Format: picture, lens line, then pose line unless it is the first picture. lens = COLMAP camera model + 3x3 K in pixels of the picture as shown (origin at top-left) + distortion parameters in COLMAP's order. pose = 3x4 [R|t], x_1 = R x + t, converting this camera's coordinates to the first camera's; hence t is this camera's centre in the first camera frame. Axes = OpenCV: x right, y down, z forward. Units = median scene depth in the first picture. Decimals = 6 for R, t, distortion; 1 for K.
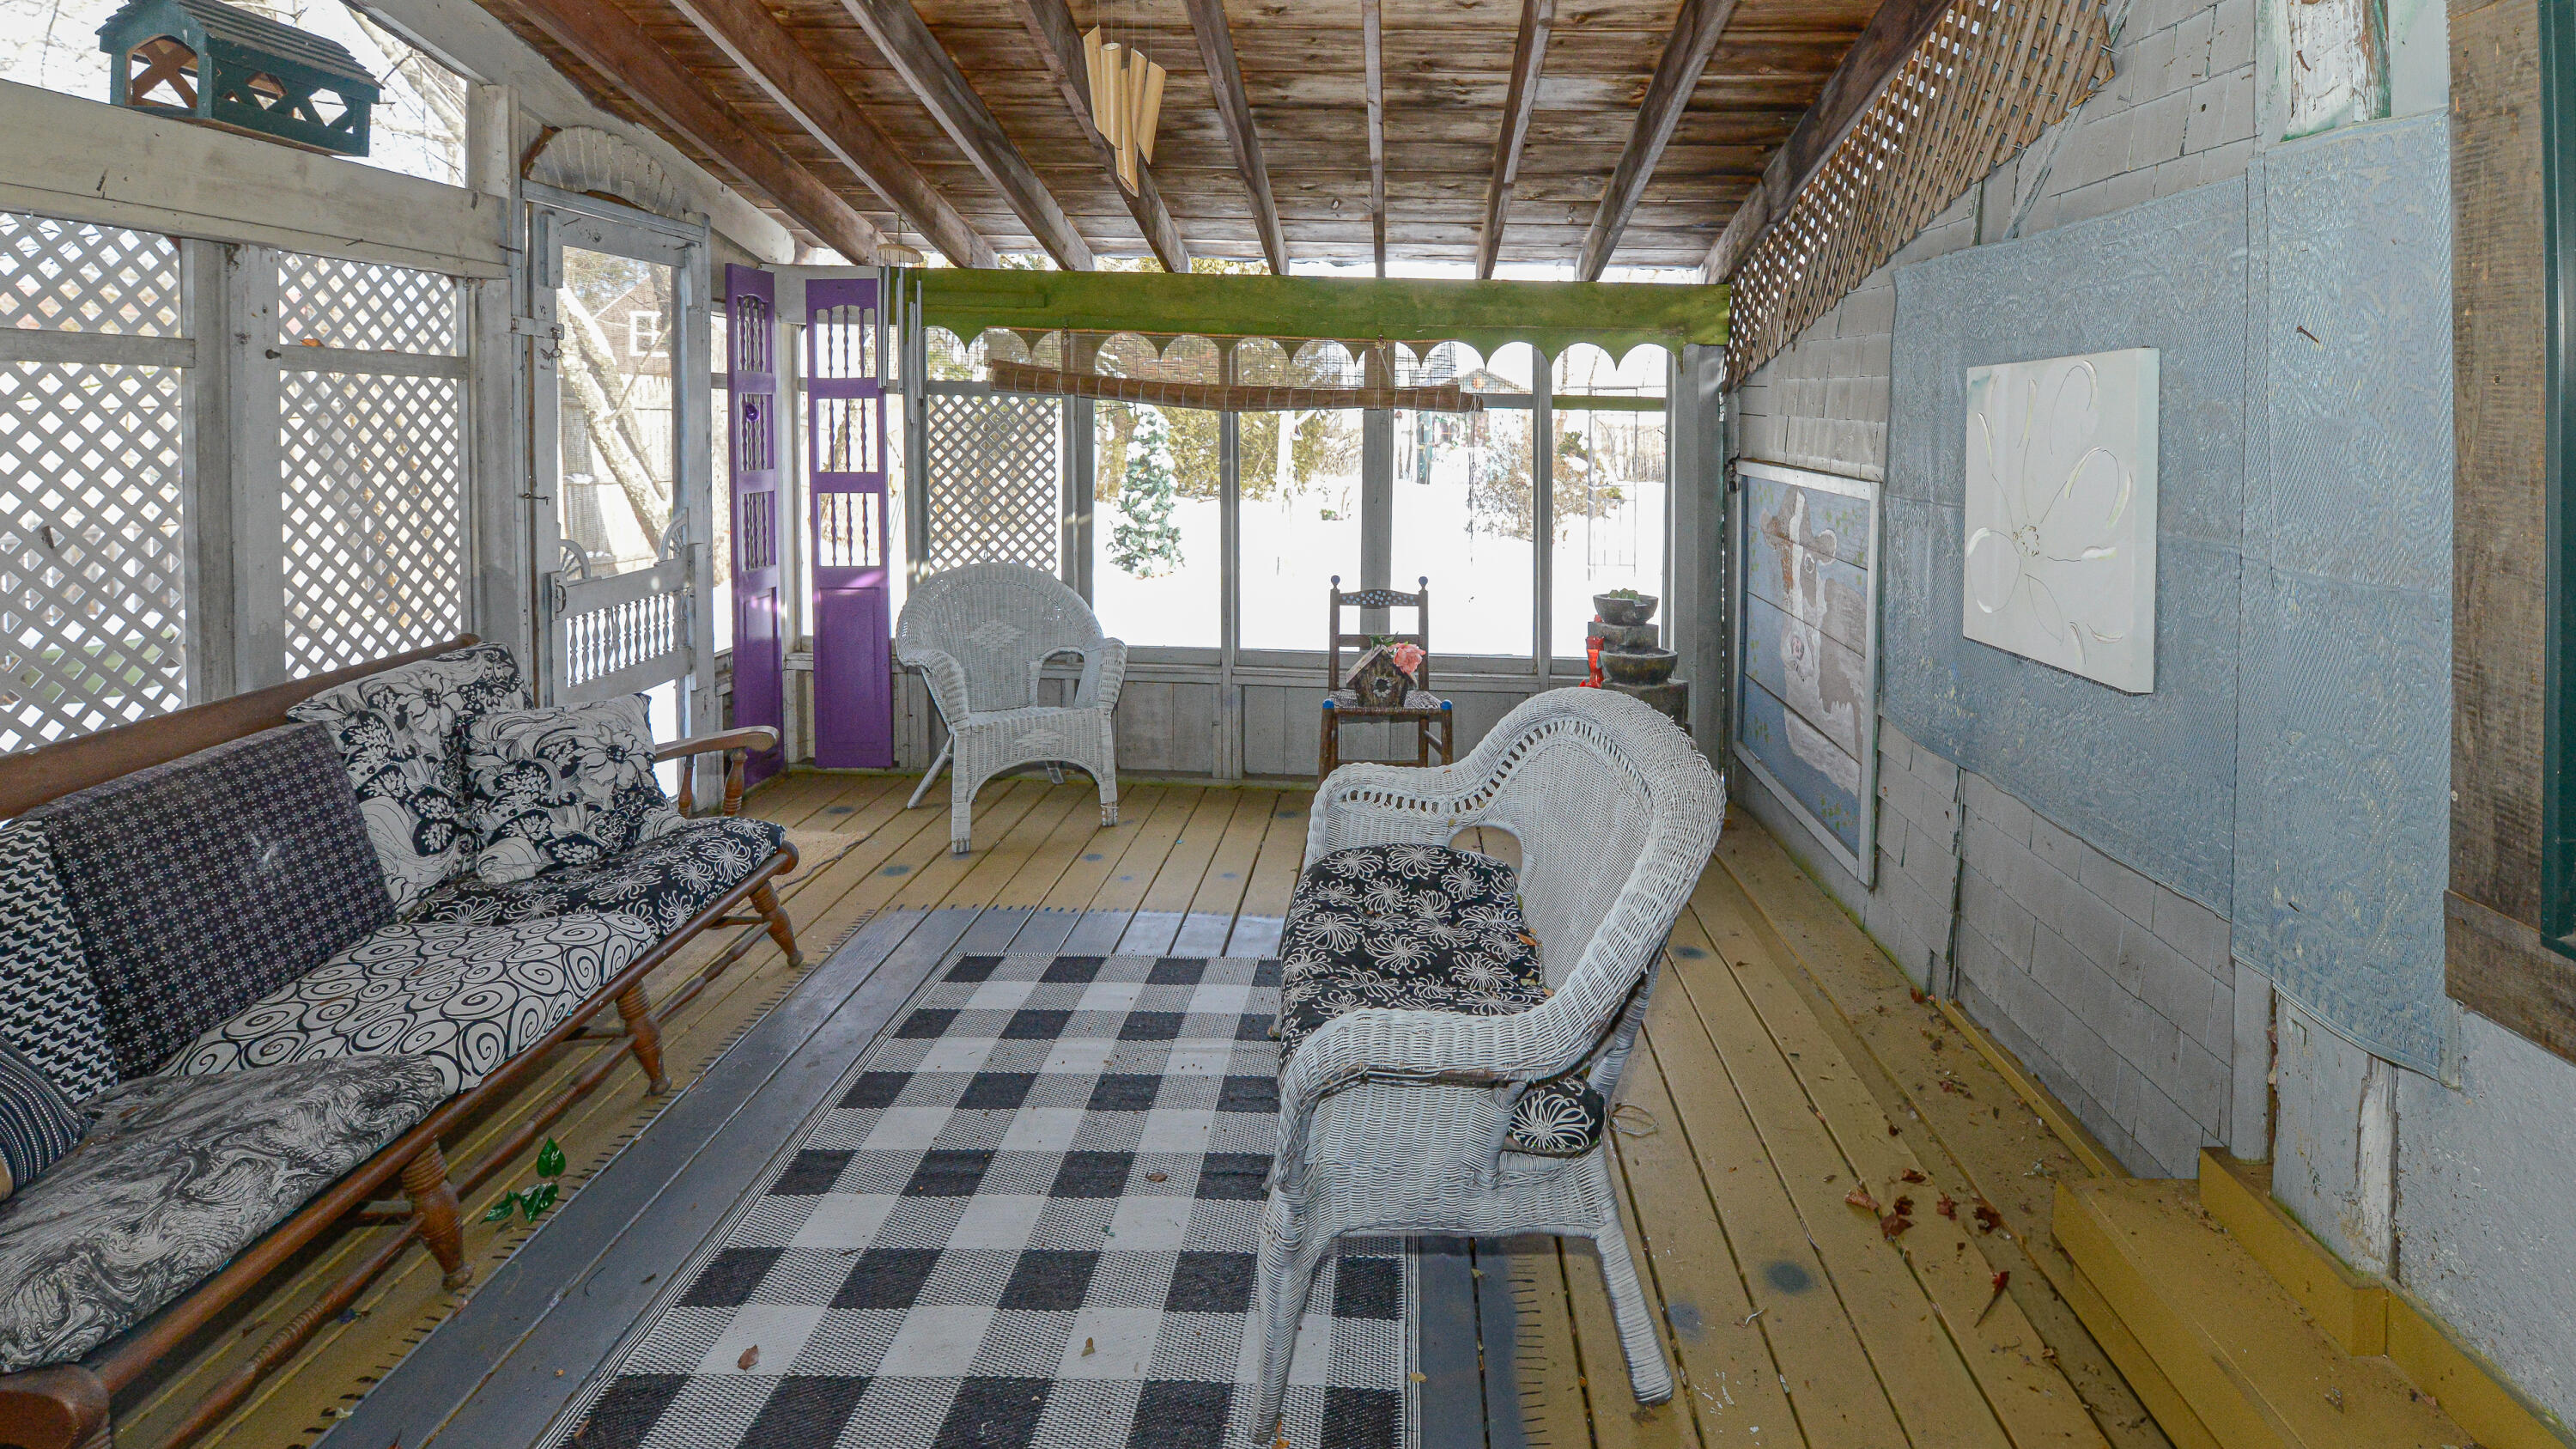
lens RADIAL K [[1220.4, 0, 1288.2], [0, 1220.4, 698.3], [0, 0, 1]] dist [0.001324, -0.012171]
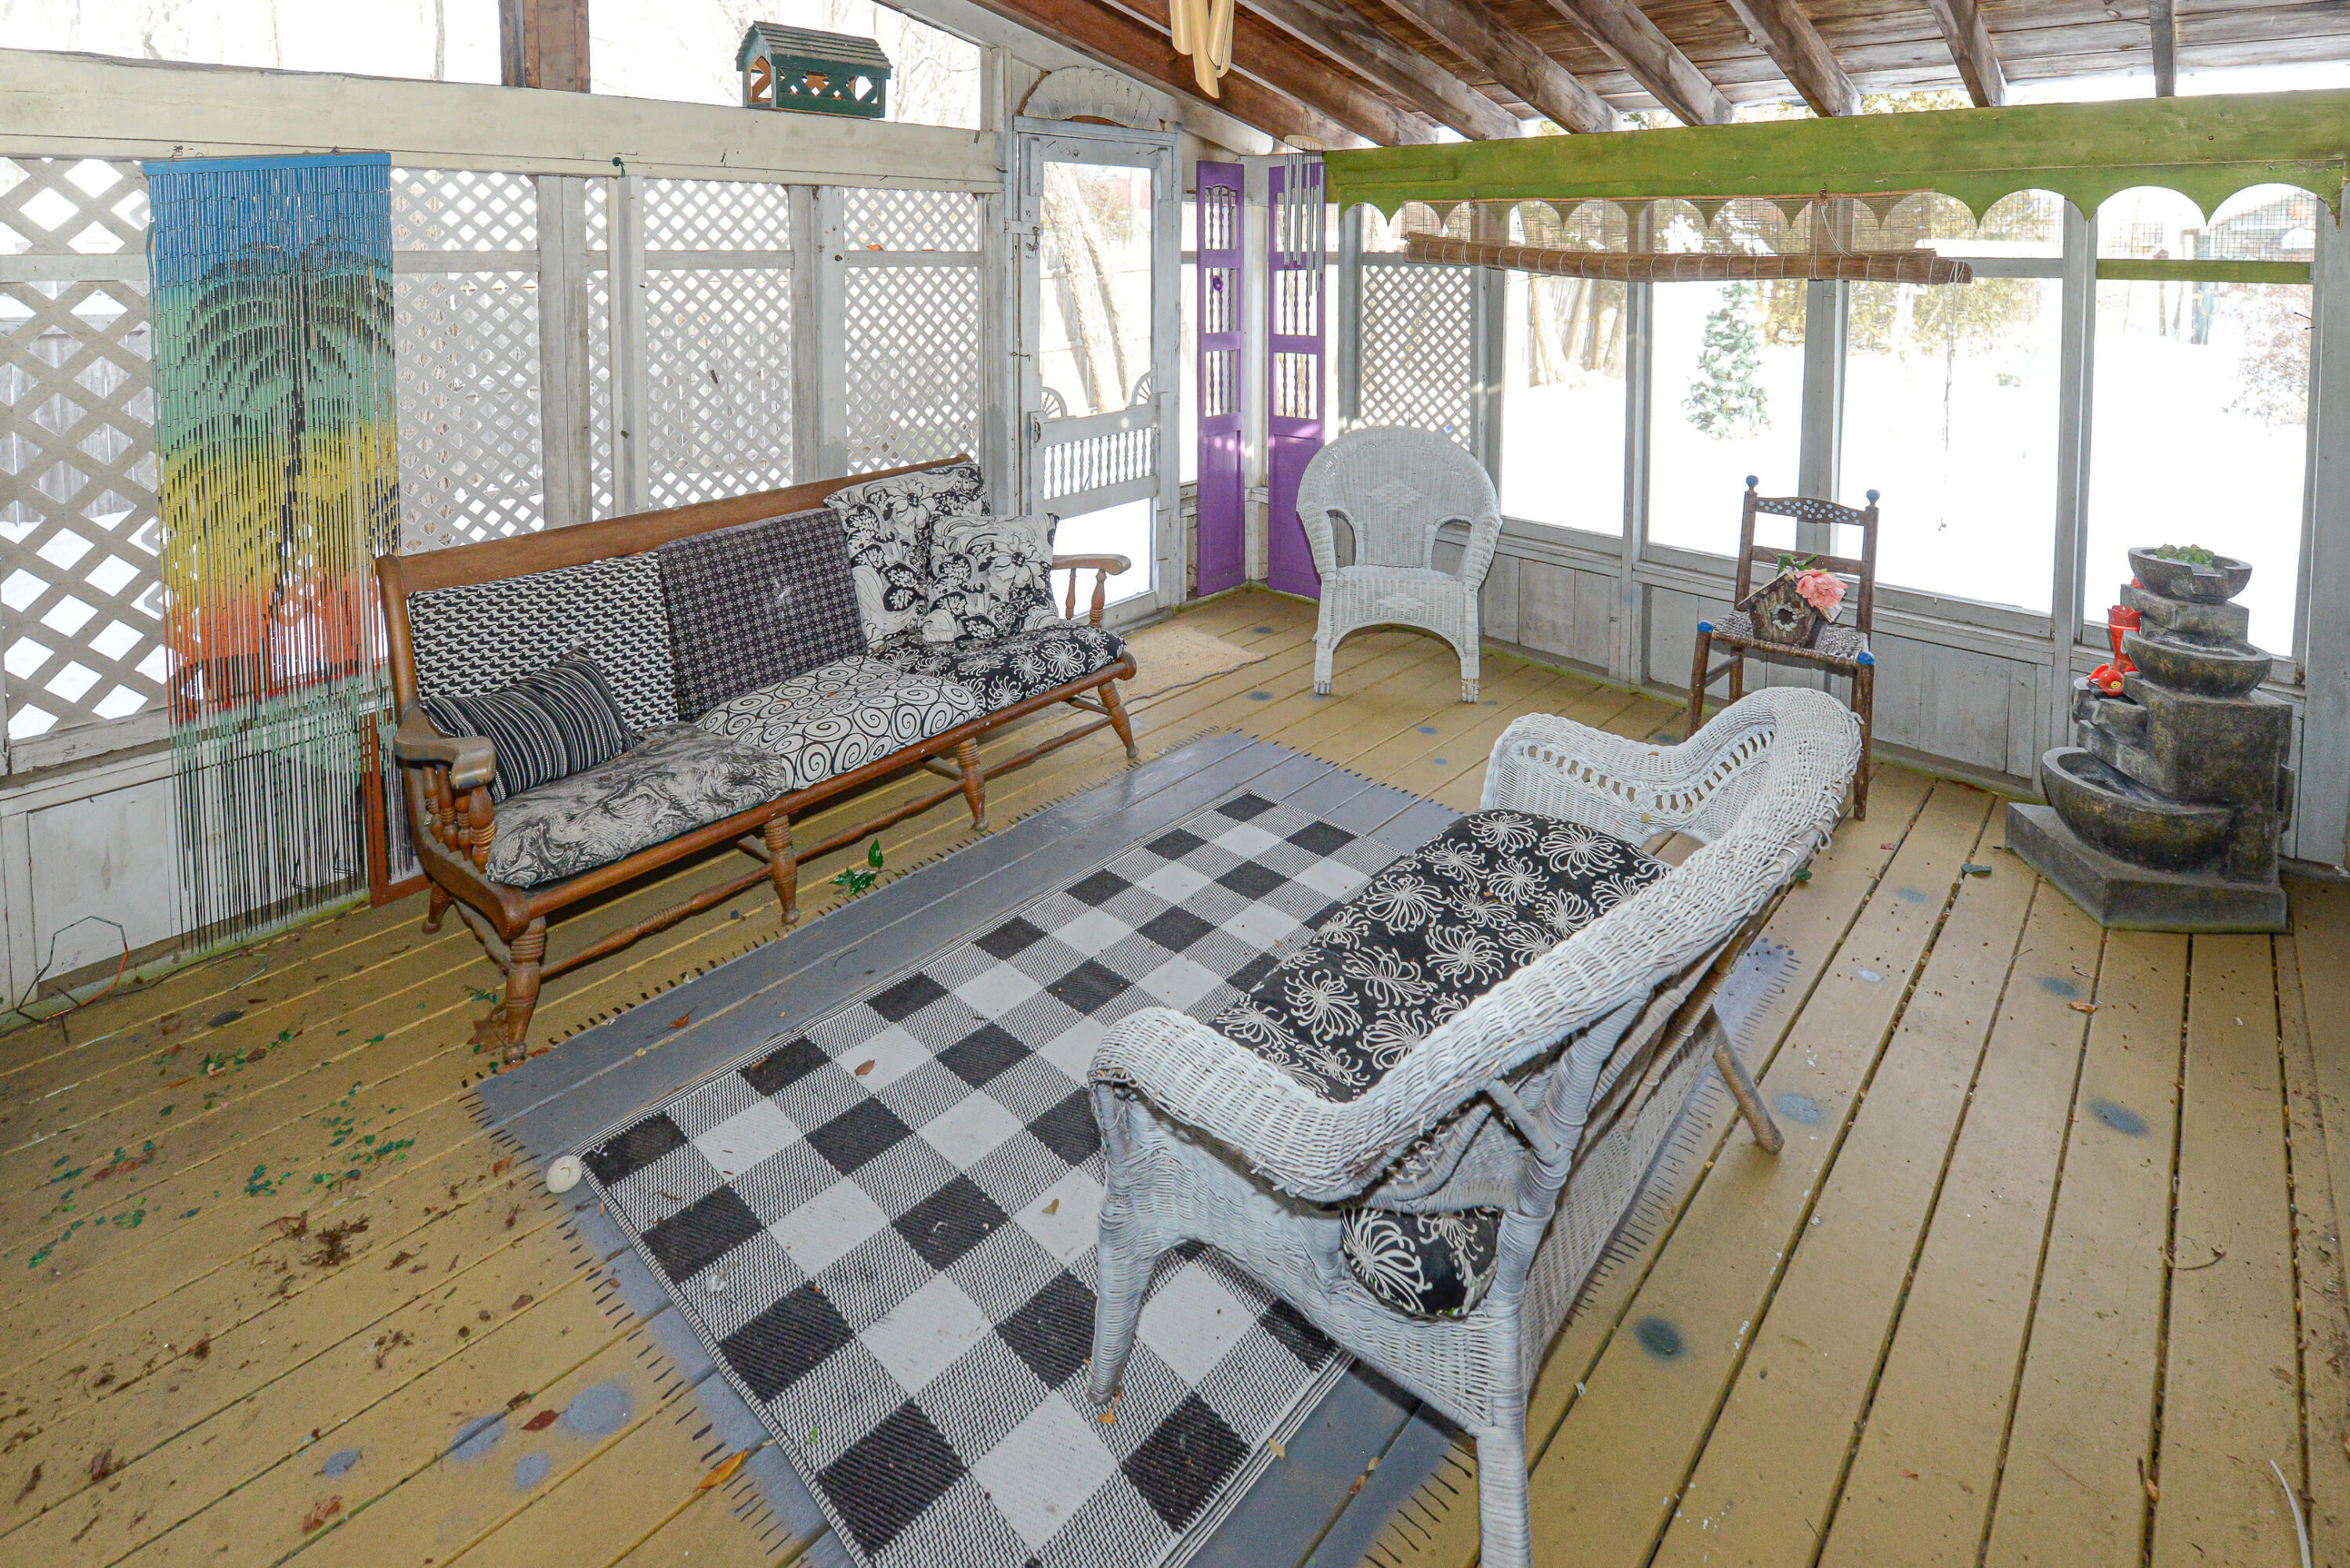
lens RADIAL K [[1105.5, 0, 1176.7], [0, 1105.5, 501.6], [0, 0, 1]] dist [-0.003377, -0.000557]
pose [[0.745942, 0.128379, -0.653521, 0.333211], [-0.129629, 0.990467, 0.046609, -0.092512], [0.653274, 0.049948, 0.755472, 0.233067]]
